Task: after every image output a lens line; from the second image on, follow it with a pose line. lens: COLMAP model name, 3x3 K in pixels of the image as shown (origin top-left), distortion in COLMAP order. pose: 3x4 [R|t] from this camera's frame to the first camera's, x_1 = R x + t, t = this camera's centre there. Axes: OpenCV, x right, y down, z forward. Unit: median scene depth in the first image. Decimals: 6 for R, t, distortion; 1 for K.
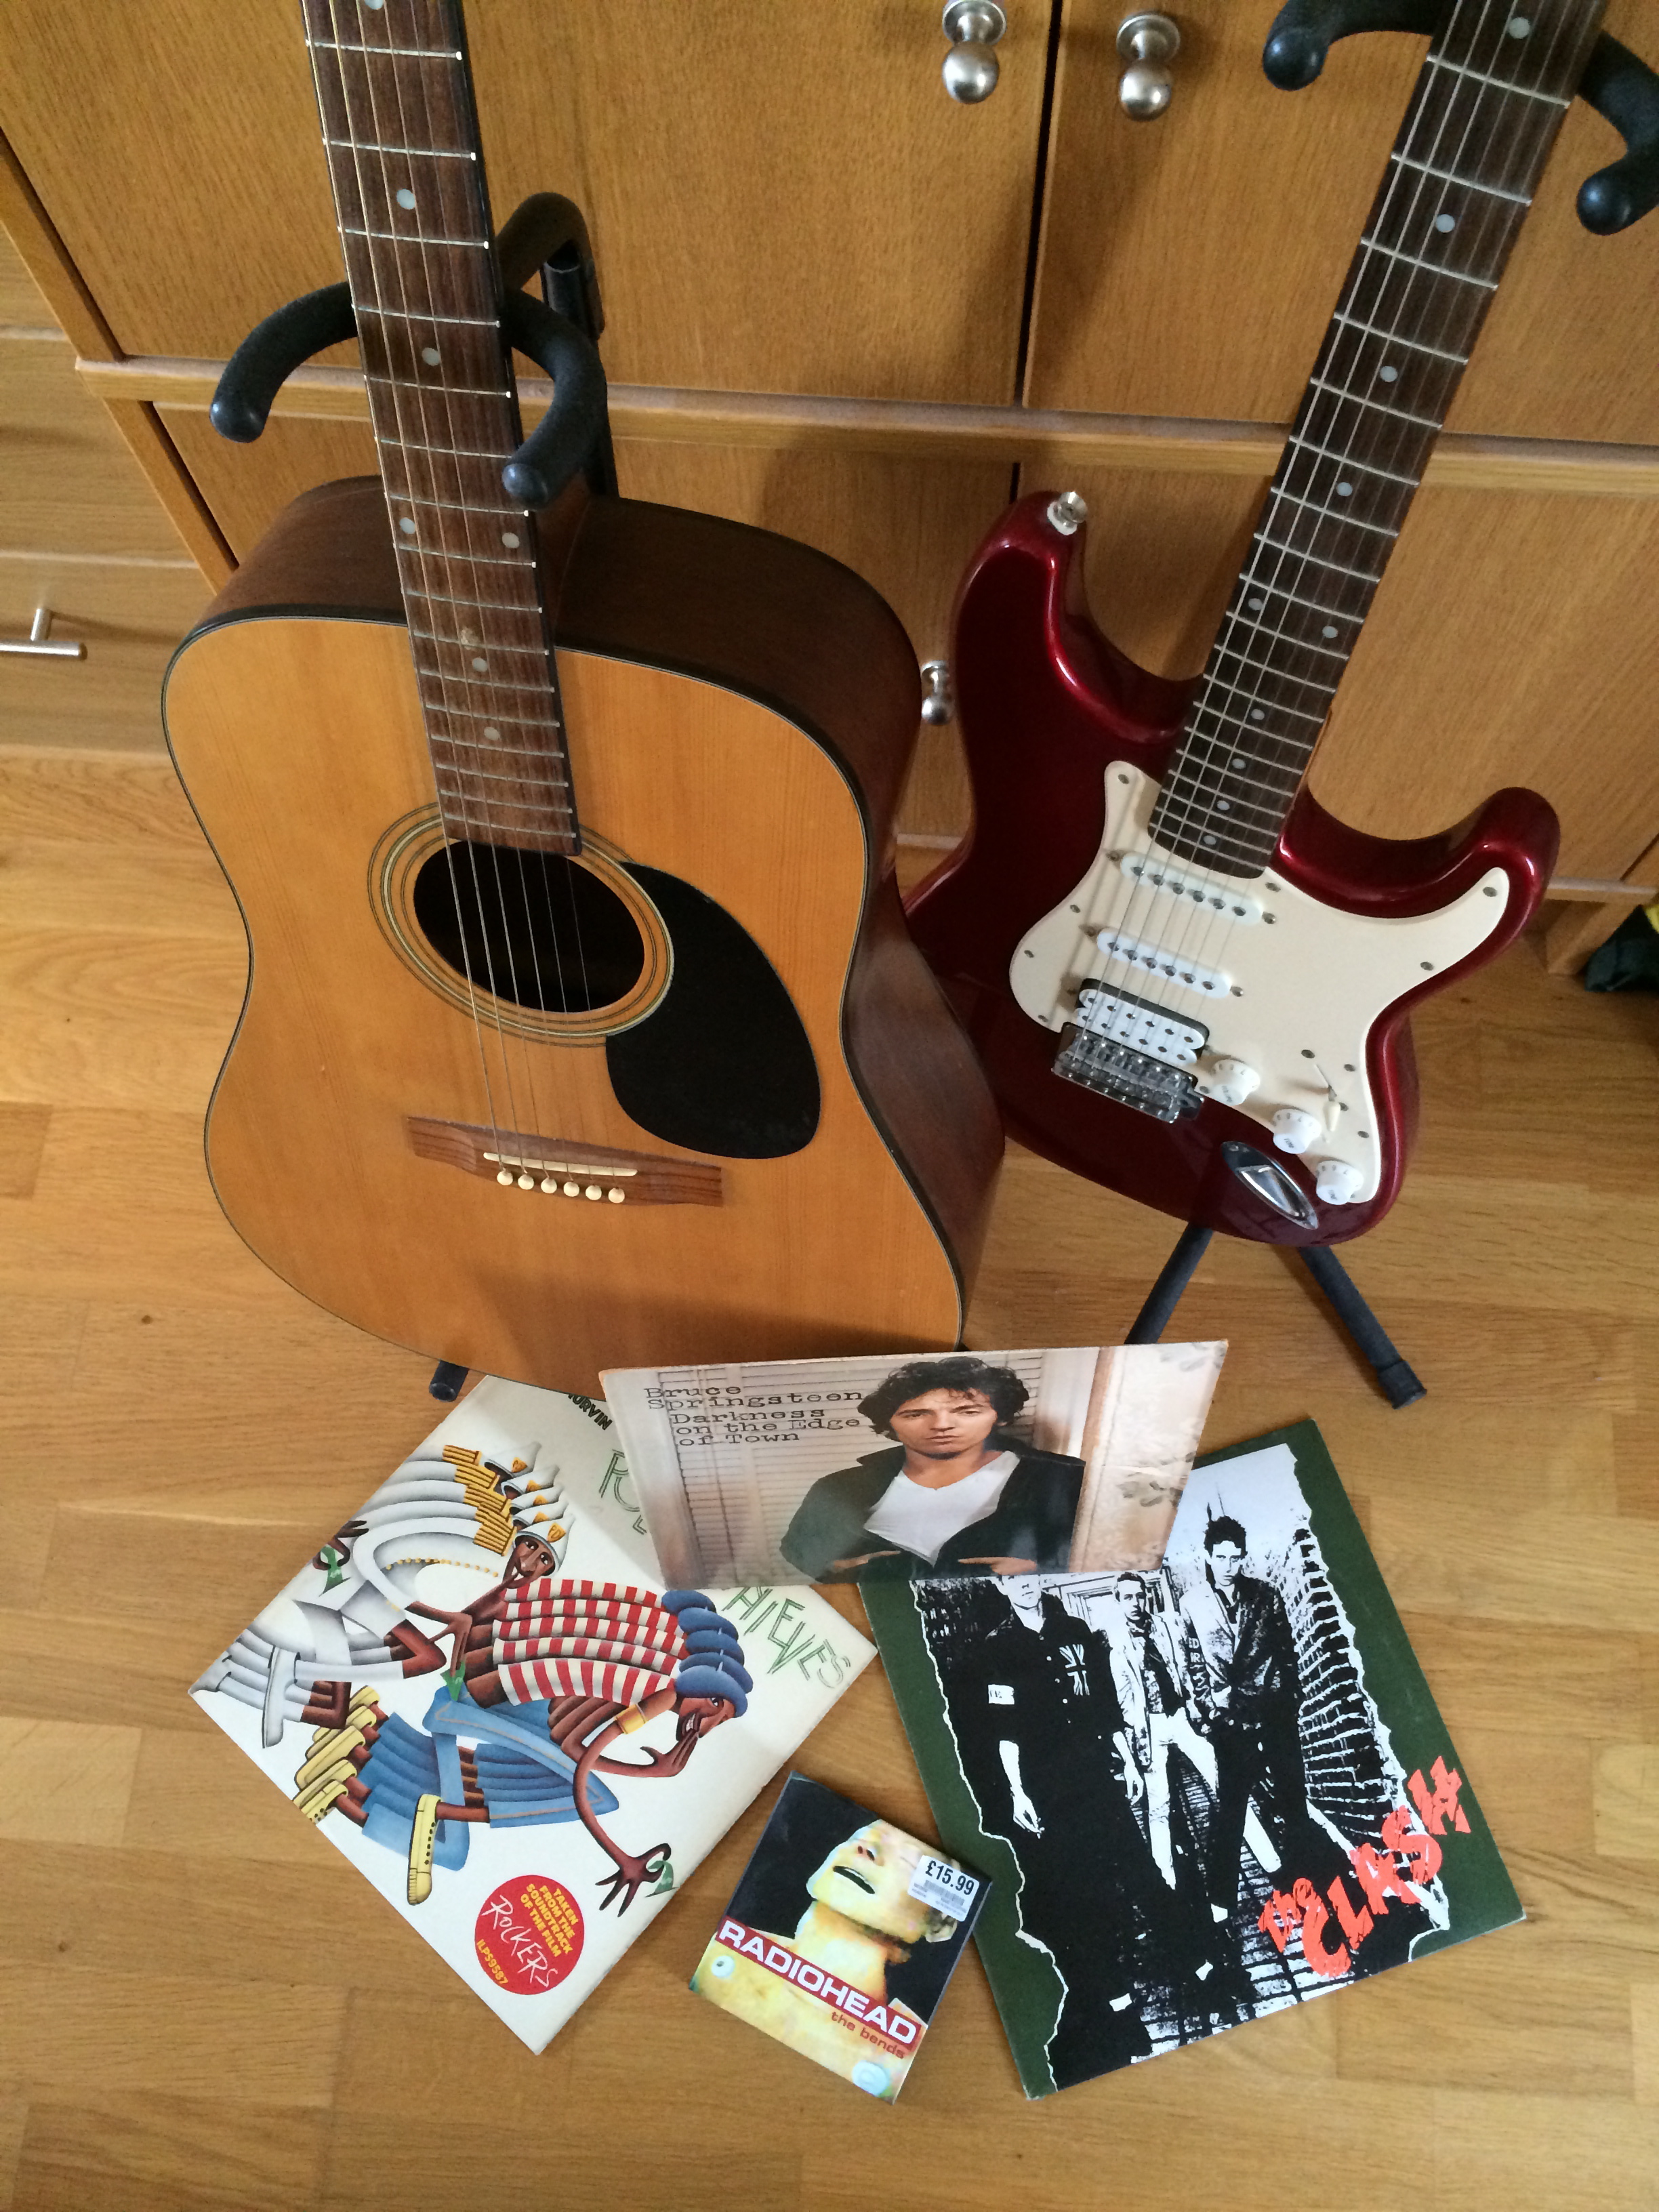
lens RADIAL K [[1897.4, 0, 830.6], [0, 1897.4, 1115.6], [0, 0, 1]] dist [0.086028, -0.123975]
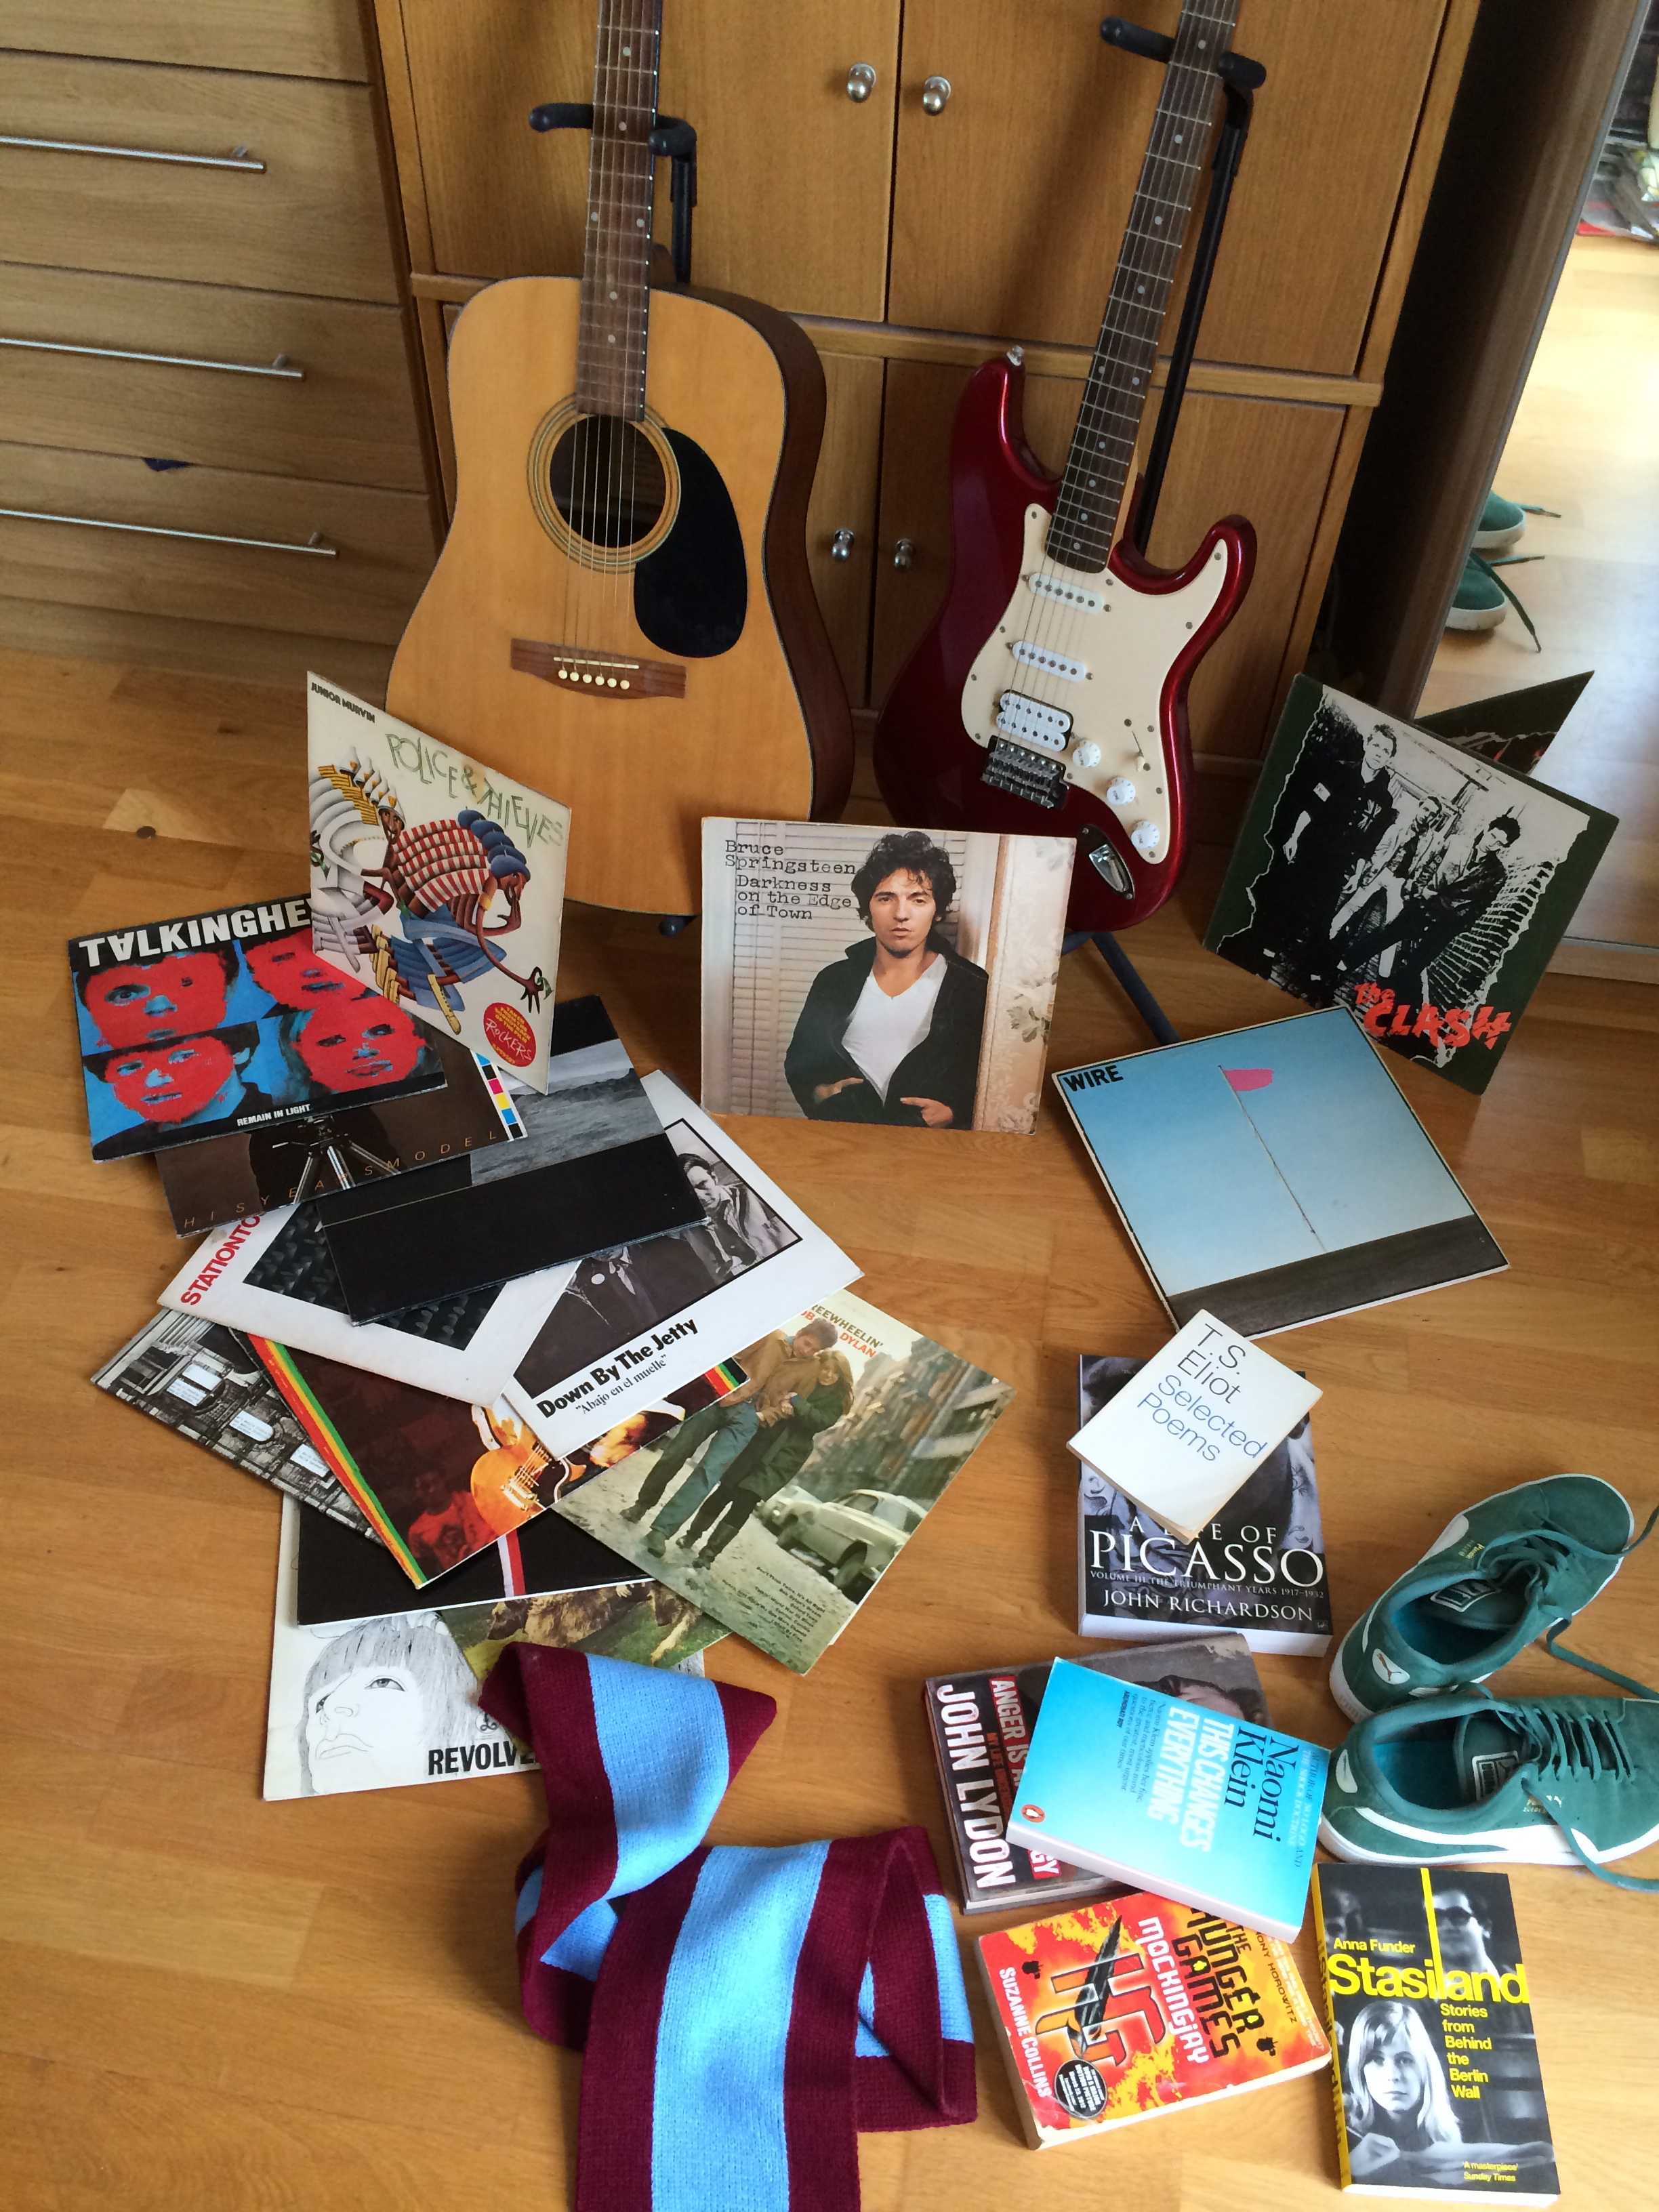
lens RADIAL K [[1897.4, 0, 824.9], [0, 1897.4, 1114.2], [0, 0, 1]] dist [0.086028, -0.123975]
pose [[0.993292, 0.113209, -0.023540, 0.046455], [-0.114612, 0.936958, -0.330111, 0.778243], [-0.015316, 0.330595, 0.943649, -0.422030]]
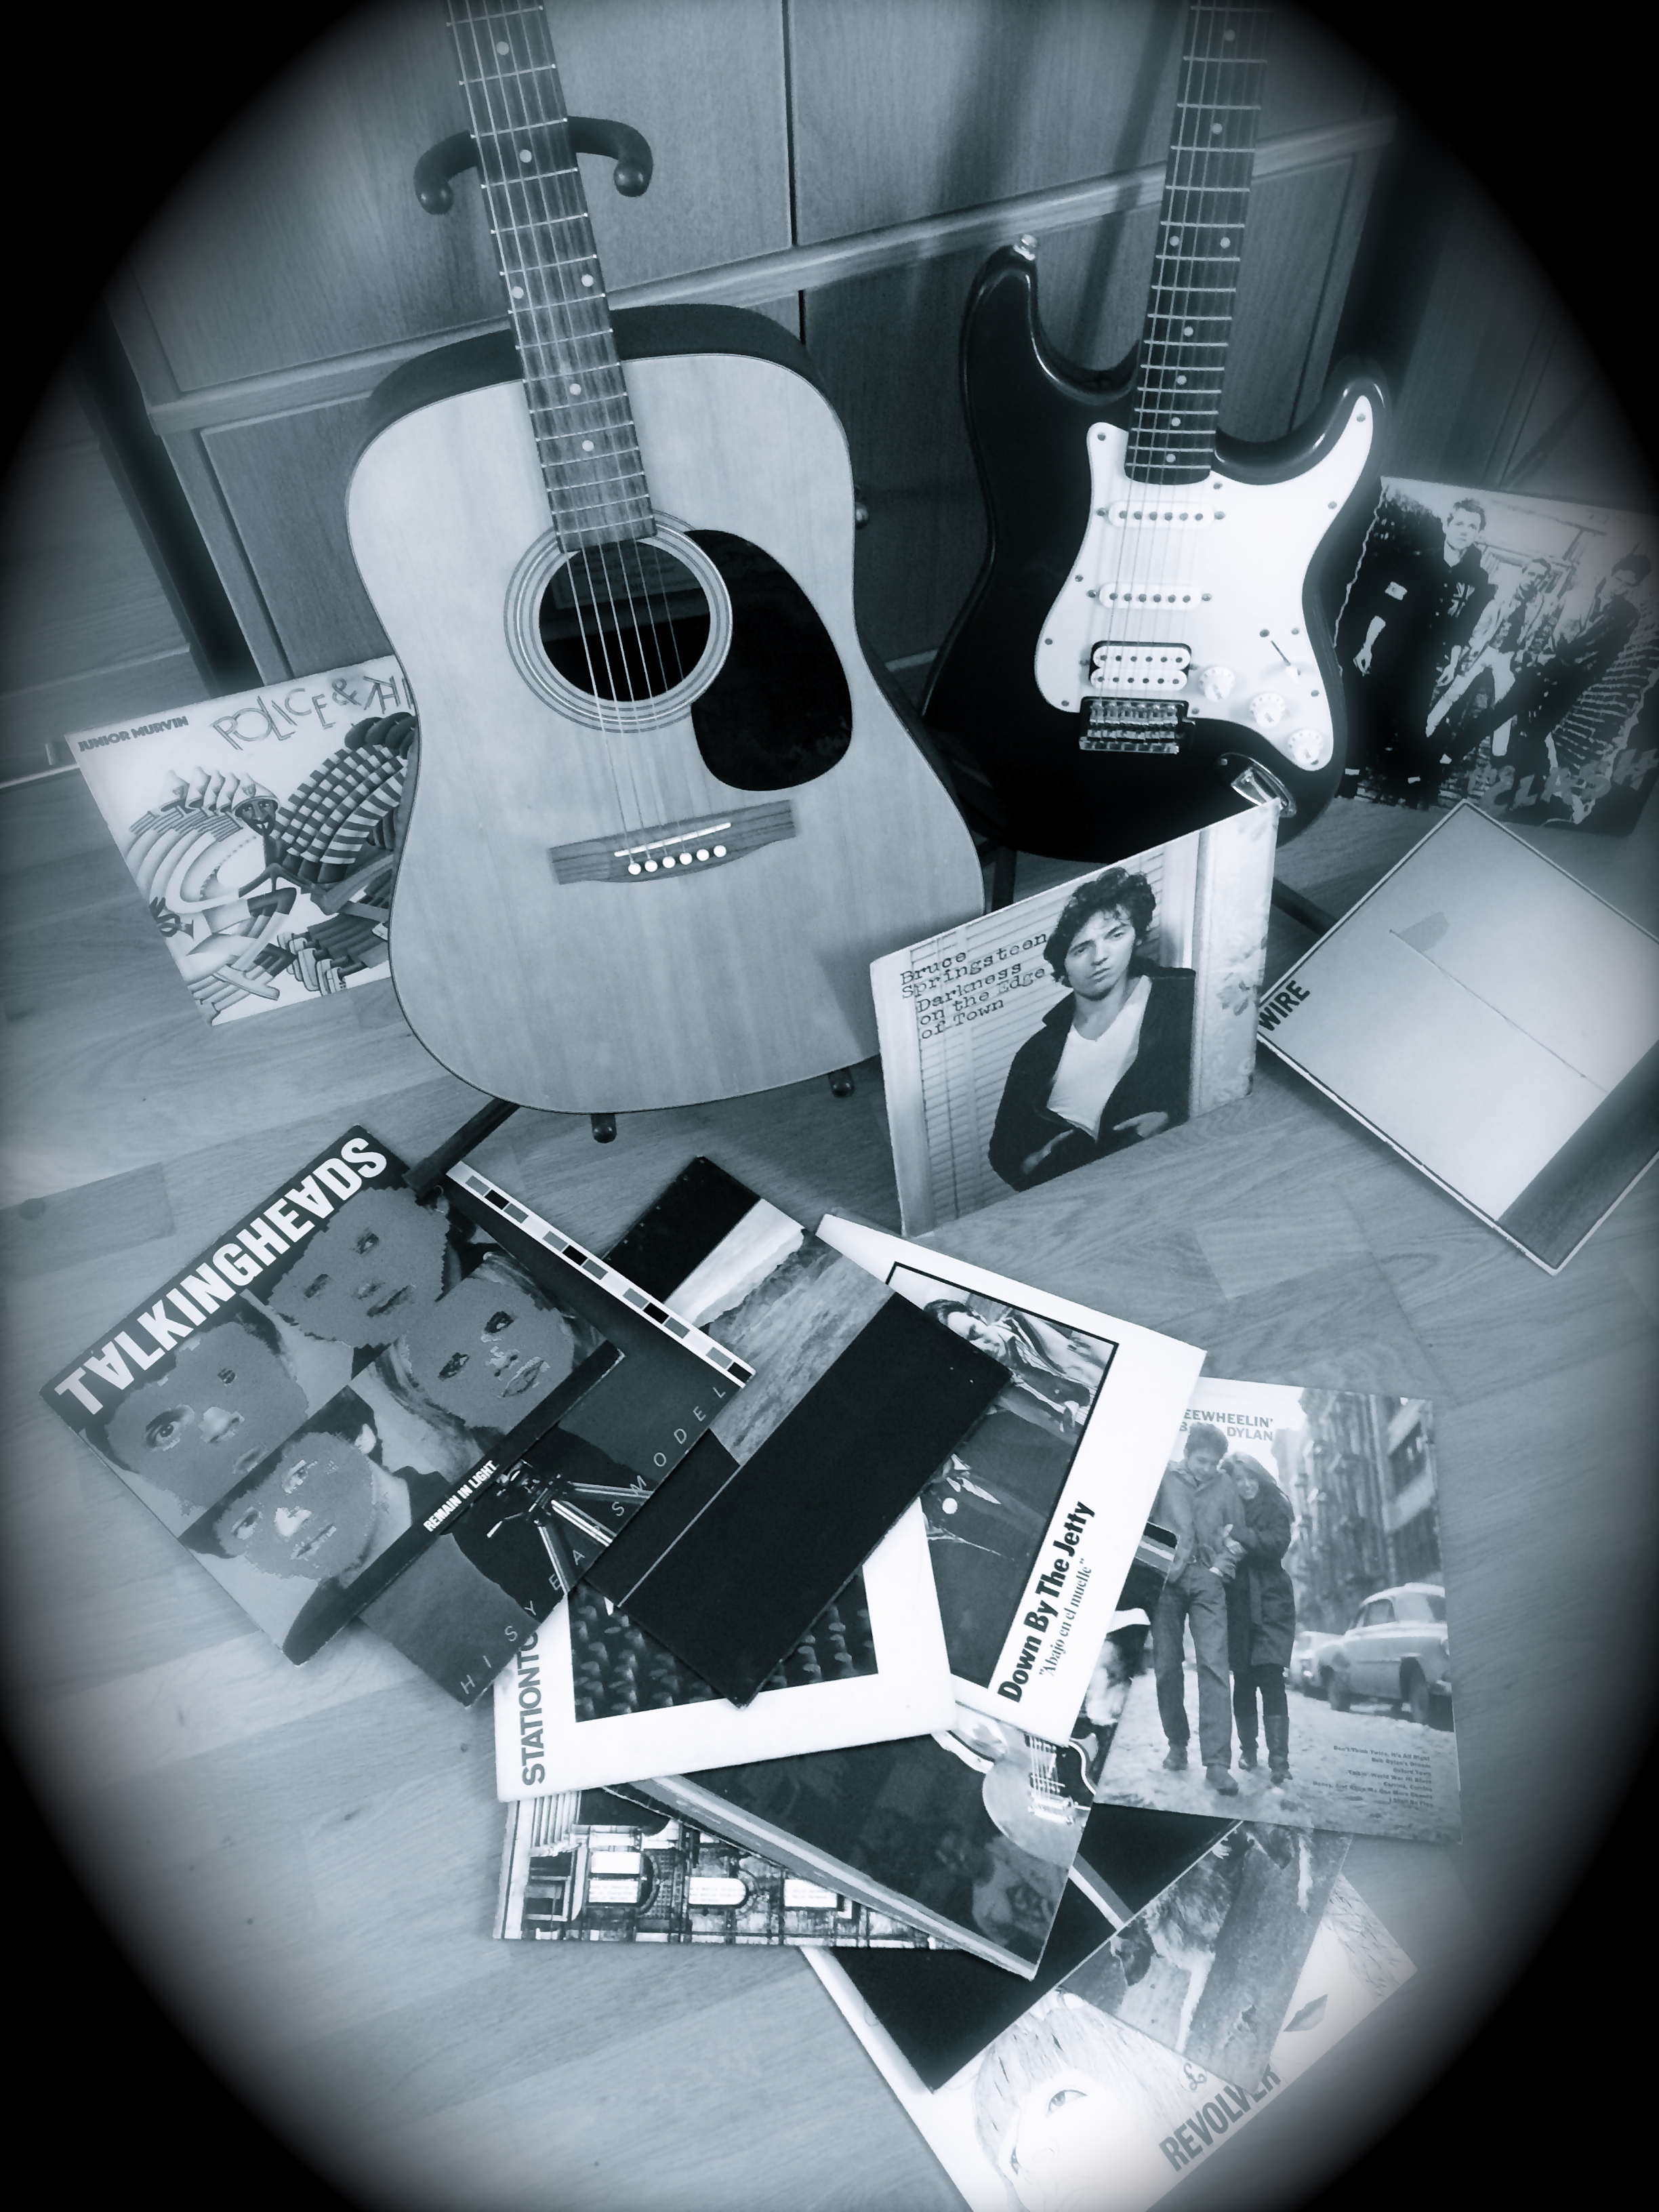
lens RADIAL K [[1897.4, 0, 823.2], [0, 1897.4, 1120.9], [0, 0, 1]] dist [0.086028, -0.123975]
pose [[0.923640, -0.330983, 0.193235, -0.375175], [0.355587, 0.928164, -0.109856, 0.312926], [-0.142994, 0.170180, 0.974983, -0.228657]]
